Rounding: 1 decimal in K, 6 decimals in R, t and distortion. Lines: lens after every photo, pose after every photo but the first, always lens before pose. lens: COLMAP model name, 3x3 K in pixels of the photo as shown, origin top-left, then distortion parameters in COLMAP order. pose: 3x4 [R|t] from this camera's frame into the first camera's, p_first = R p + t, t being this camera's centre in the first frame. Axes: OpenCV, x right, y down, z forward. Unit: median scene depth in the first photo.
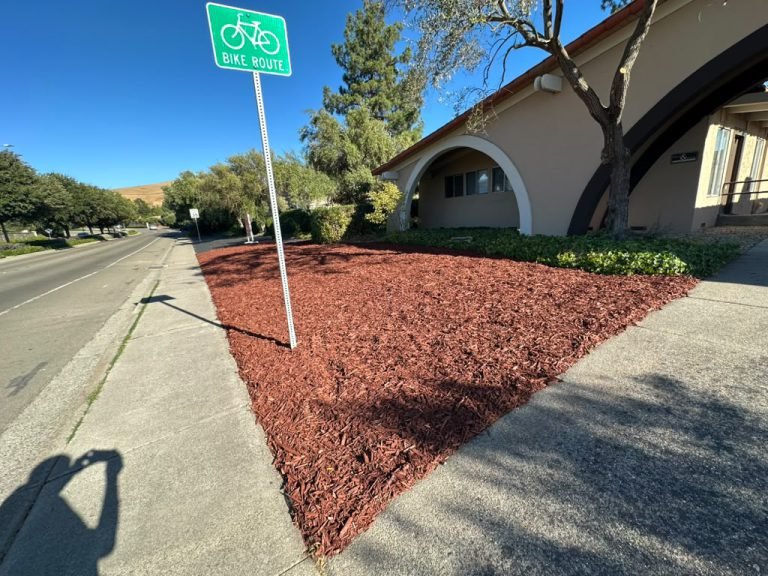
lens RADIAL K [[305.1, 0, 384.0], [0, 305.1, 288.0], [0, 0, 1]] dist [-0.003499, 0.000327]
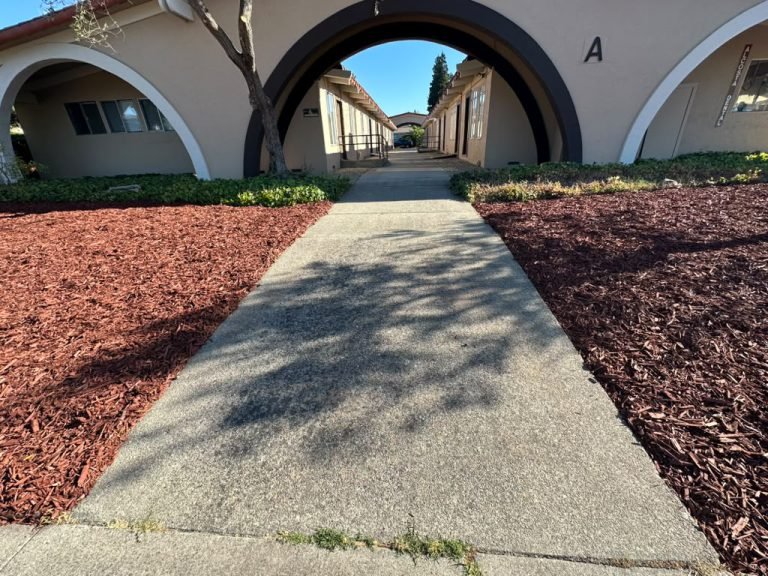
lens RADIAL K [[305.1, 0, 384.0], [0, 305.1, 288.0], [0, 0, 1]] dist [-0.003499, 0.000327]
pose [[0.599664, -0.301297, 0.741366, -0.020731], [0.184107, 0.953507, 0.238596, 0.039038], [-0.778786, -0.006587, 0.627255, -0.078556]]
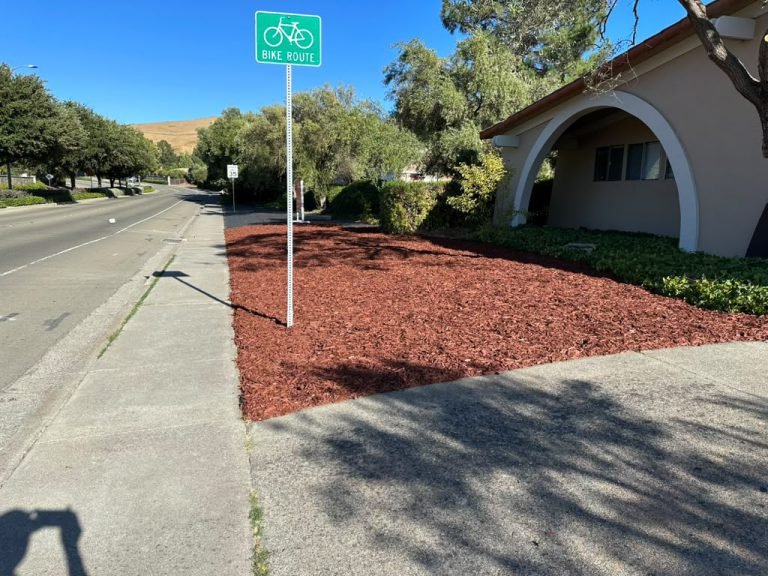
lens RADIAL K [[535.9, 0, 385.5], [0, 535.9, 282.4], [0, 0, 1]] dist [0.114550, -0.169643]
pose [[0.958225, 0.129865, -0.254832, 0.234743], [-0.146791, 0.987979, -0.048484, 0.050874], [0.245472, 0.083865, 0.965769, -0.340121]]
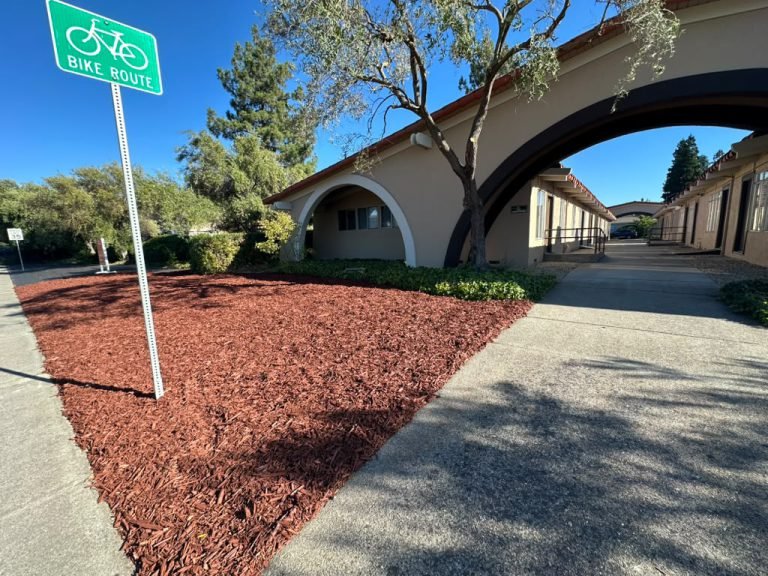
lens RADIAL K [[305.1, 0, 384.0], [0, 305.1, 288.0], [0, 0, 1]] dist [-0.003499, 0.000327]
pose [[0.945439, -0.013202, 0.325532, 0.011168], [0.045032, 0.994883, -0.090441, -0.000572], [-0.322672, 0.100166, 0.941196, -0.012764]]
